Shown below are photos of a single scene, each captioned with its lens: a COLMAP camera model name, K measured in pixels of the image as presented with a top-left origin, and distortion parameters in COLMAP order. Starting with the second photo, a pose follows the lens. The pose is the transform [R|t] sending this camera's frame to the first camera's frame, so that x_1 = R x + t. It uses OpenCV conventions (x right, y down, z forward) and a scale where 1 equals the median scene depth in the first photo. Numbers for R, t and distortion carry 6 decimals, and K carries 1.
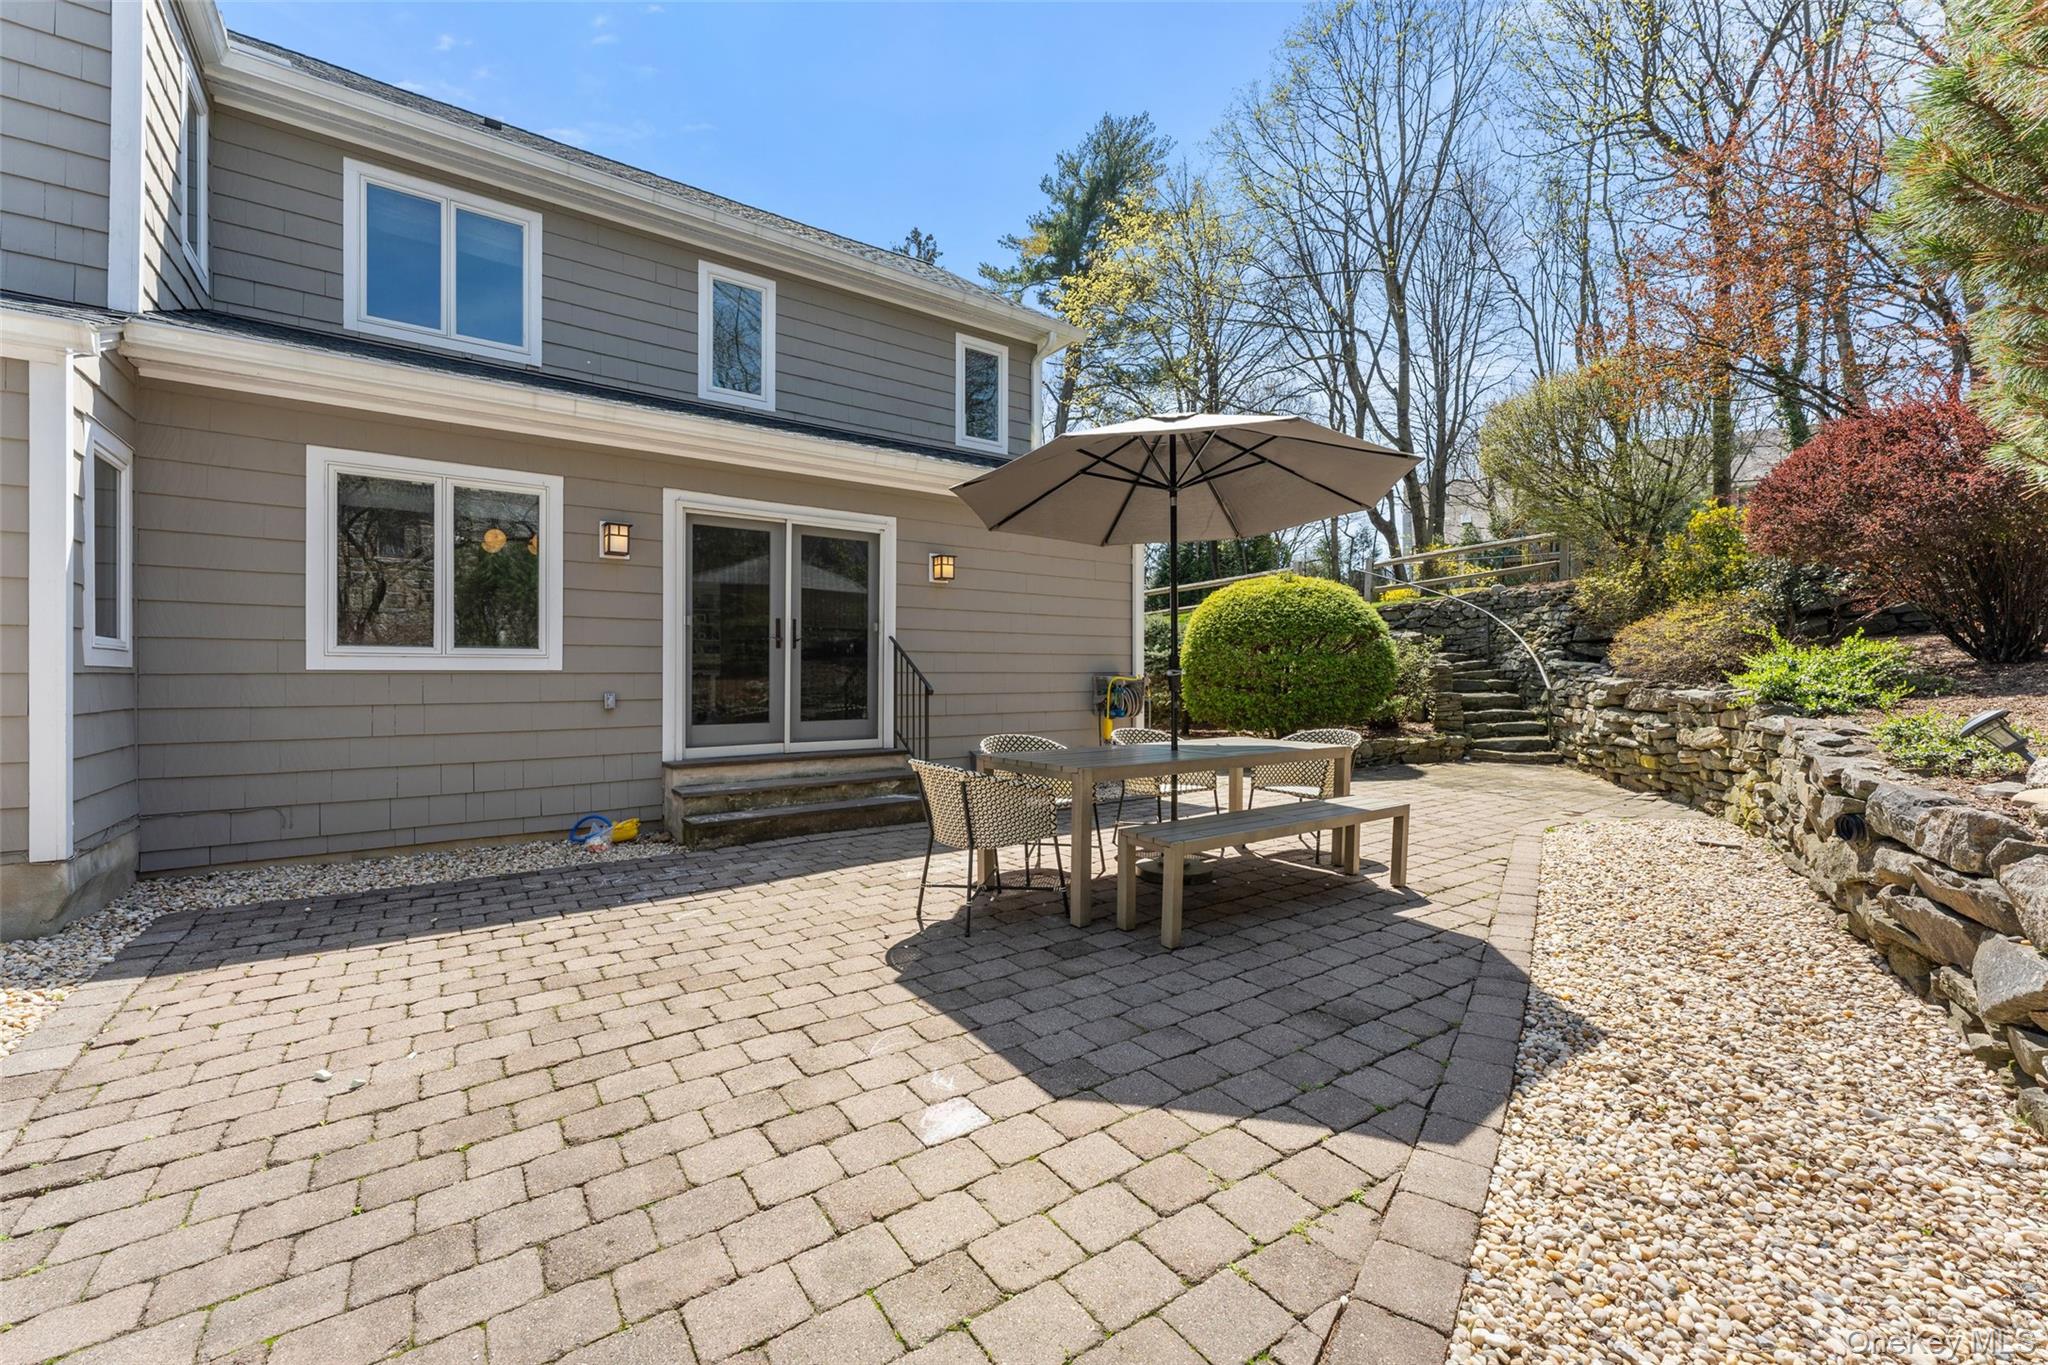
lens RADIAL K [[821.2, 0, 1019.3], [0, 821.2, 682.1], [0, 0, 1]] dist [-0.001173, 0.000011]
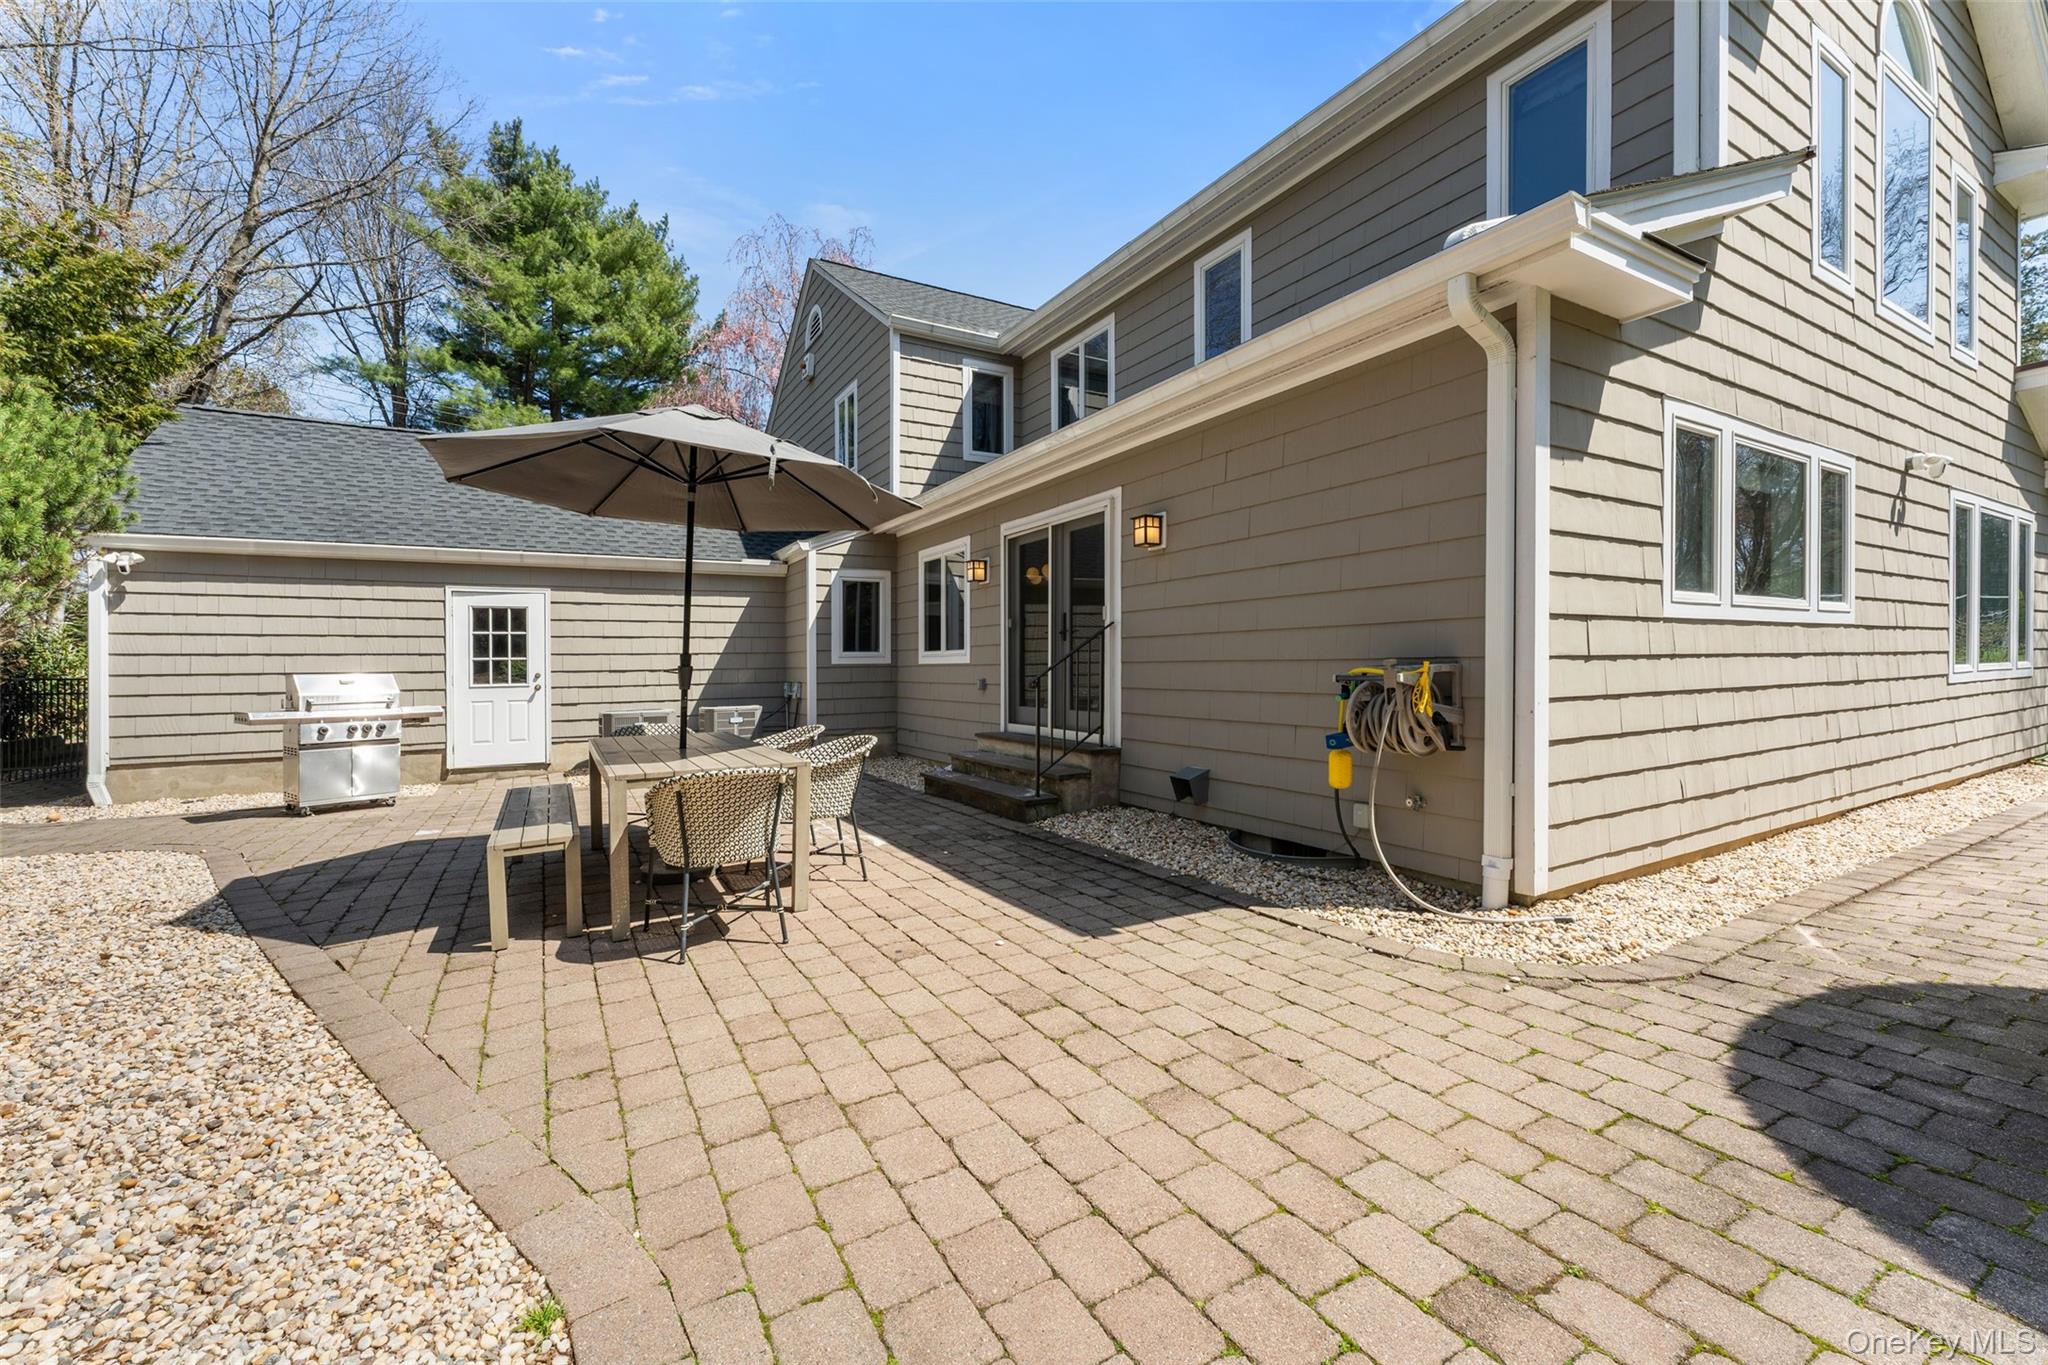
lens RADIAL K [[821.2, 0, 1019.3], [0, 821.2, 682.1], [0, 0, 1]] dist [-0.001173, 0.000011]
pose [[-0.106492, 0.022677, -0.994055, 0.746842], [0.002301, 0.999743, 0.022561, -0.009240], [0.994311, 0.000116, -0.106517, 0.984010]]
